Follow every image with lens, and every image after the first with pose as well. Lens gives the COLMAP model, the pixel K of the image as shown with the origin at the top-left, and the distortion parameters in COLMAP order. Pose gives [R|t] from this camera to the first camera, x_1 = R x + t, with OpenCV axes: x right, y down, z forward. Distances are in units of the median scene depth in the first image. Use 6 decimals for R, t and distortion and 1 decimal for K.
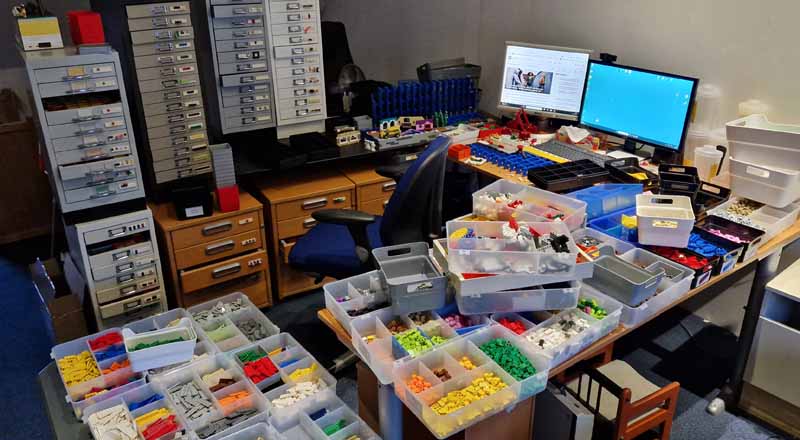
lens RADIAL K [[639.1, 0, 401.8], [0, 639.1, 219.8], [0, 0, 1]] dist [0.006293, 0.001321]
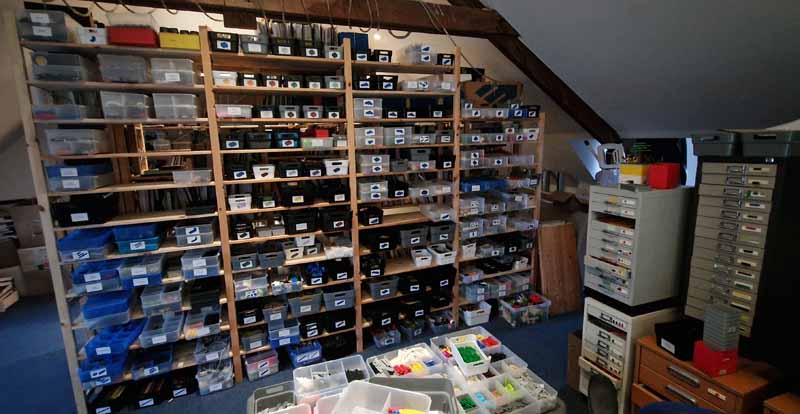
lens RADIAL K [[371.5, 0, 401.1], [0, 371.5, 207.3], [0, 0, 1]] dist [-0.002086, -0.000096]
pose [[-0.236572, 0.179230, -0.954940, 0.359703], [-0.375270, 0.889717, 0.259956, -0.229625], [0.896218, 0.419858, -0.143223, 0.636321]]
